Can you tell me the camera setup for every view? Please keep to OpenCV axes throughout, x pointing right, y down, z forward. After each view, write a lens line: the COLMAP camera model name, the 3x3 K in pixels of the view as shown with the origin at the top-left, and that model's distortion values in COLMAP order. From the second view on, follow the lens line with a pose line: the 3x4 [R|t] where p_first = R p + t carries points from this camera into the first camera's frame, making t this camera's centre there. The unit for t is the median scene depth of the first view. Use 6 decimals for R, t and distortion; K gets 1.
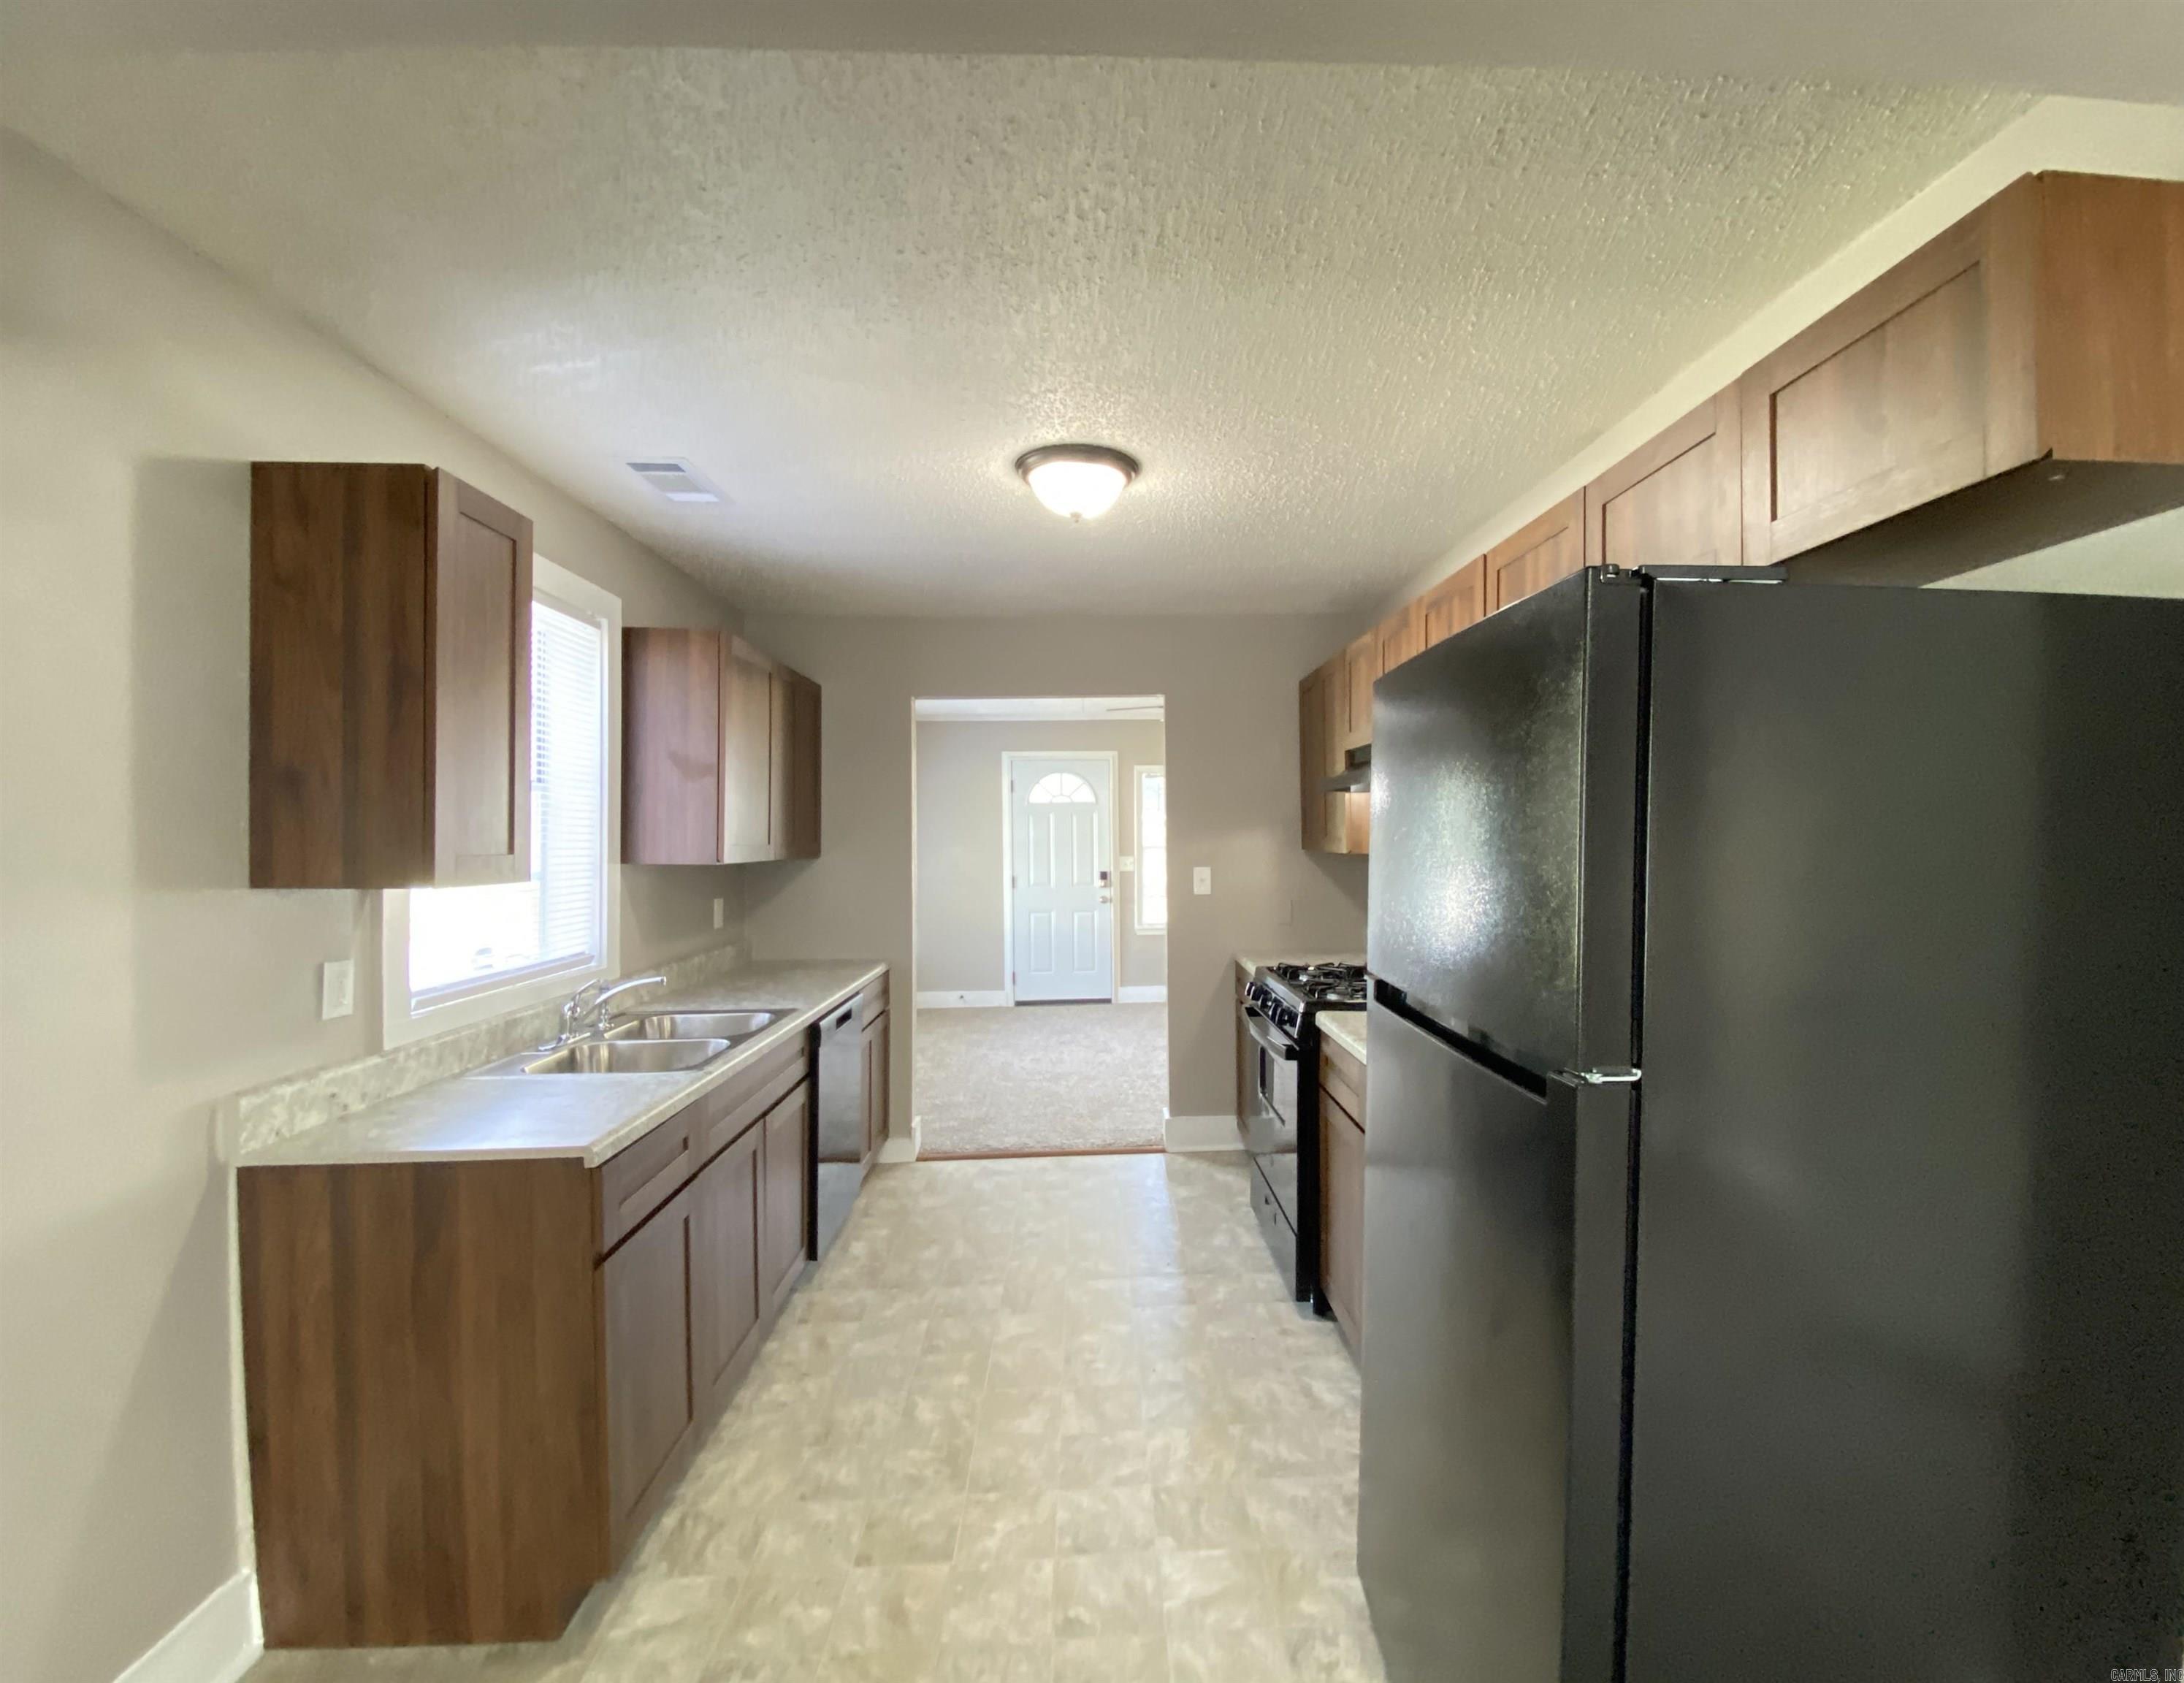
lens RADIAL K [[939.6, 0, 1134.5], [0, 939.6, 826.8], [0, 0, 1]] dist [0.008356, -0.011136]
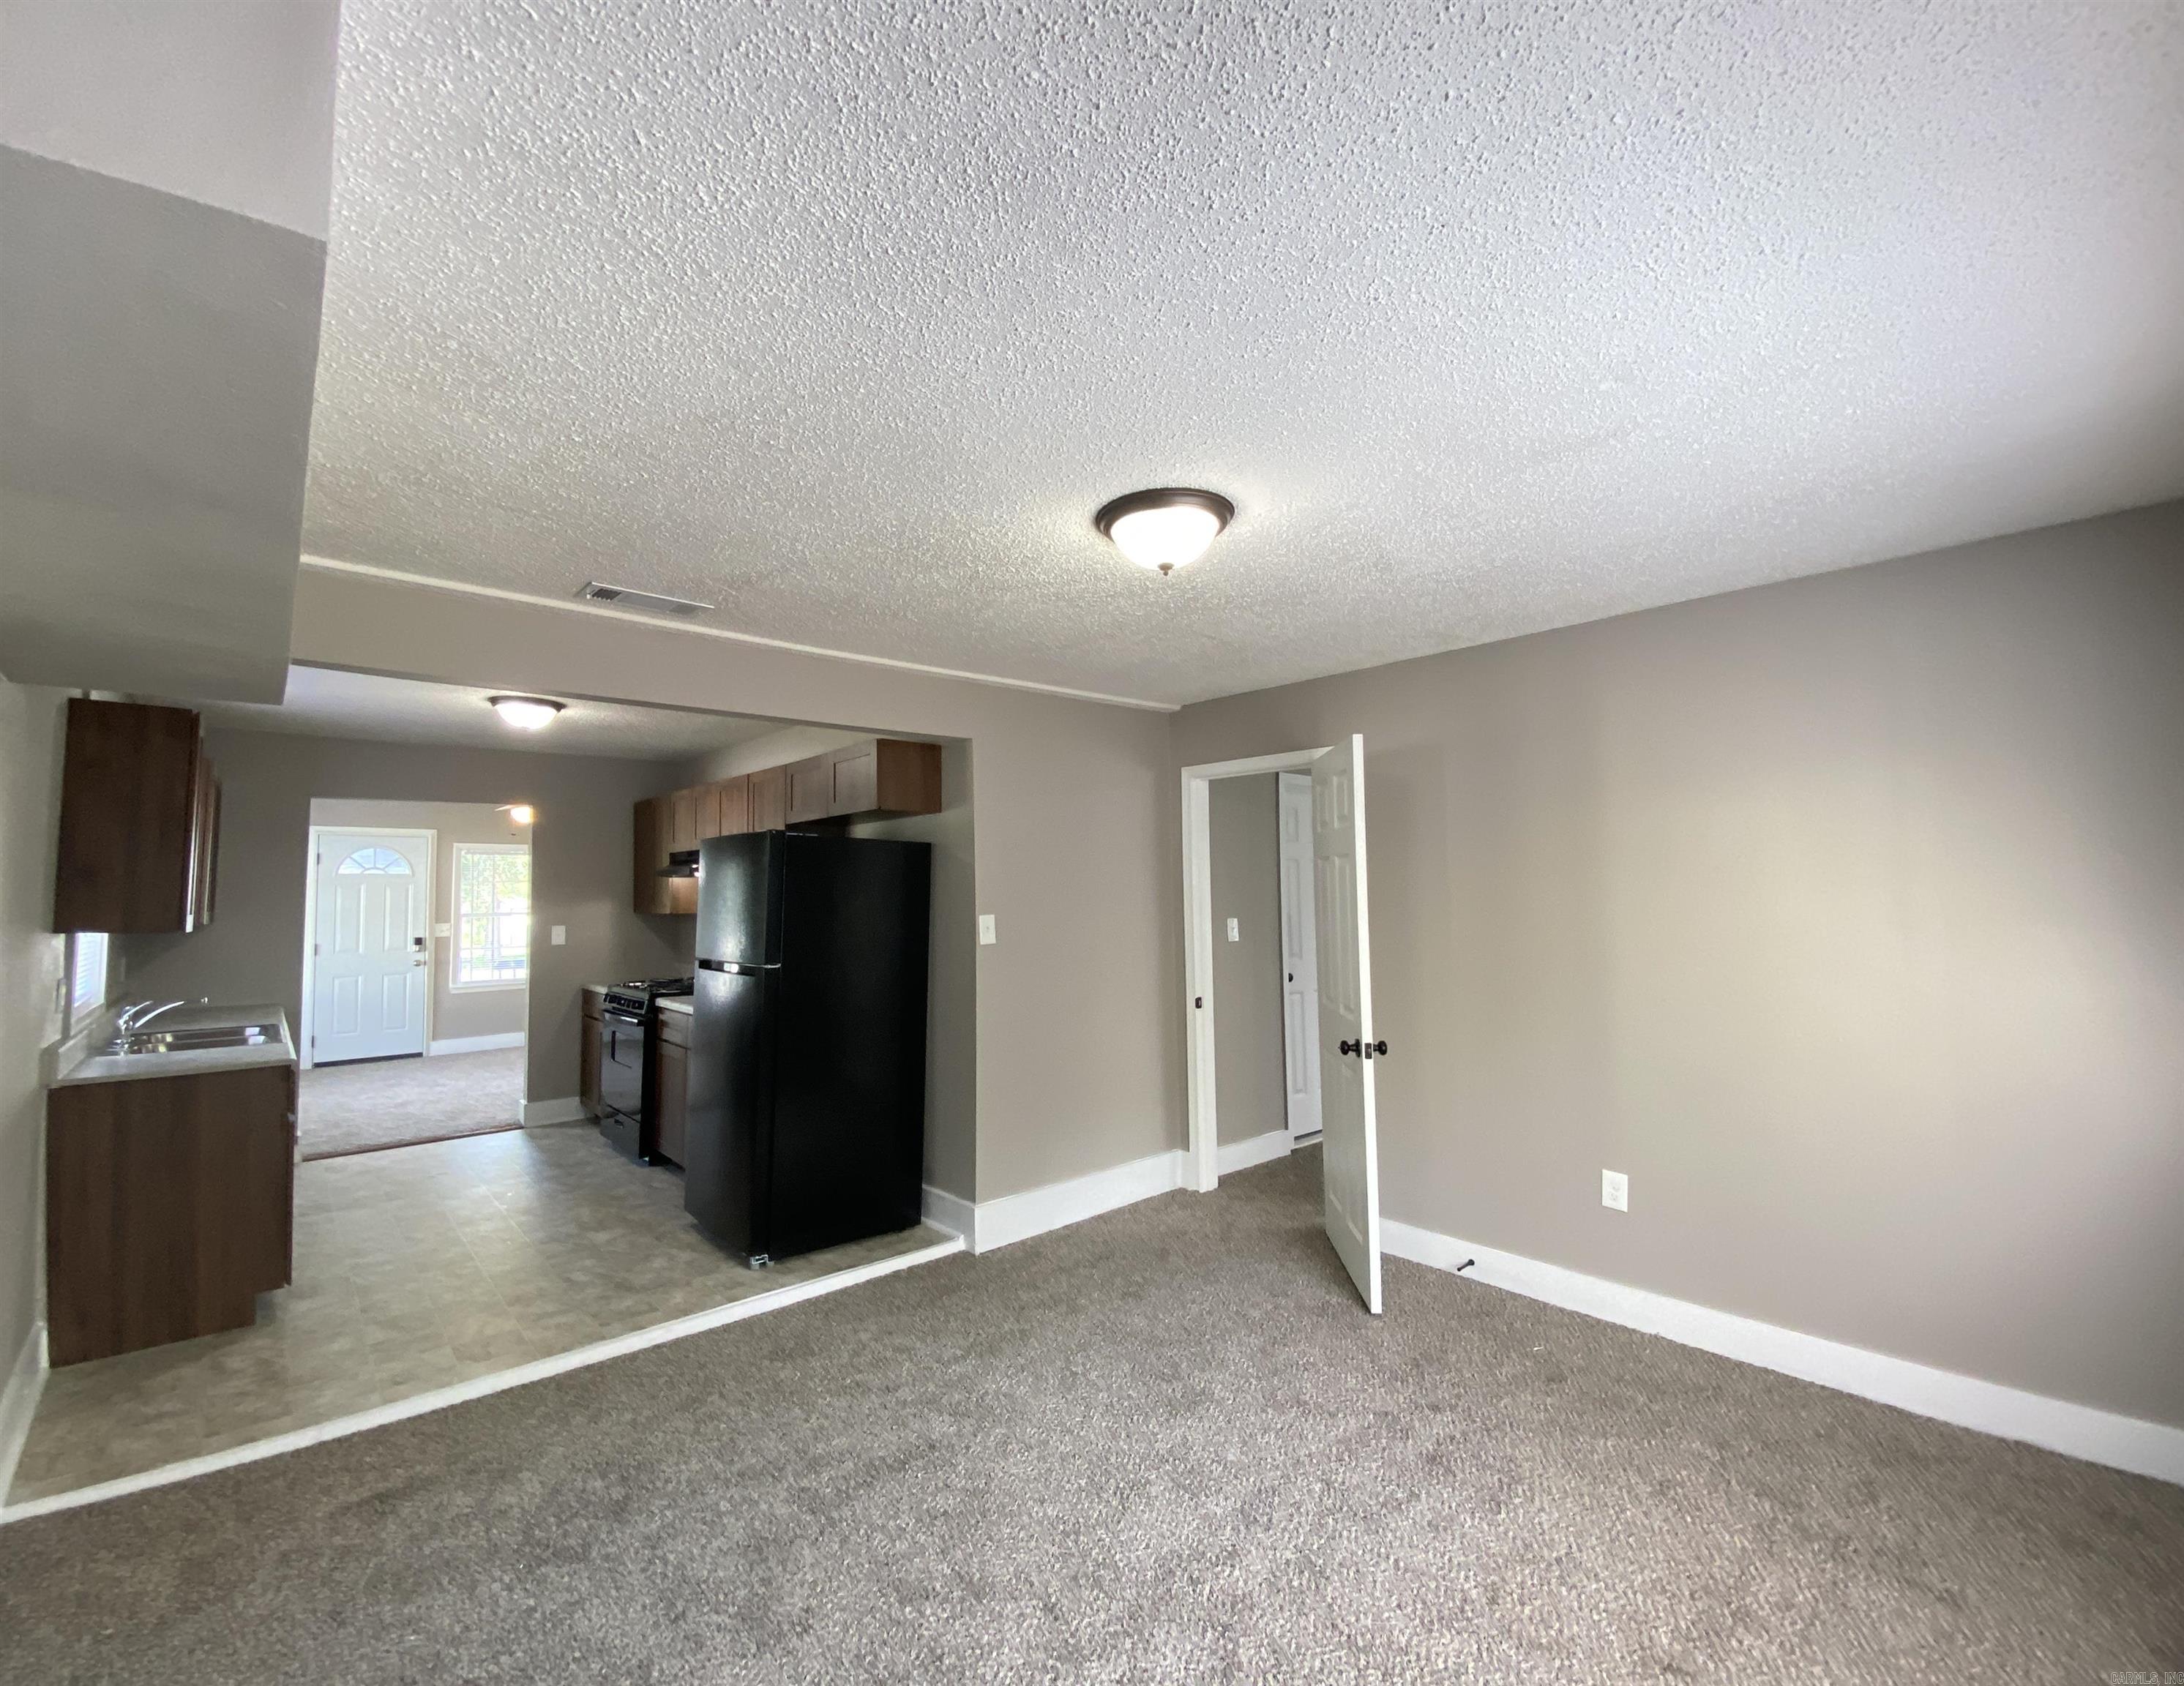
lens RADIAL K [[939.5, 0, 1057.3], [0, 939.5, 840.2], [0, 0, 1]] dist [0.008356, -0.011136]
pose [[0.793645, 0.035802, 0.607327, -0.202965], [-0.000395, 0.998297, -0.058333, -0.004842], [-0.608381, 0.046056, 0.792307, -0.621765]]
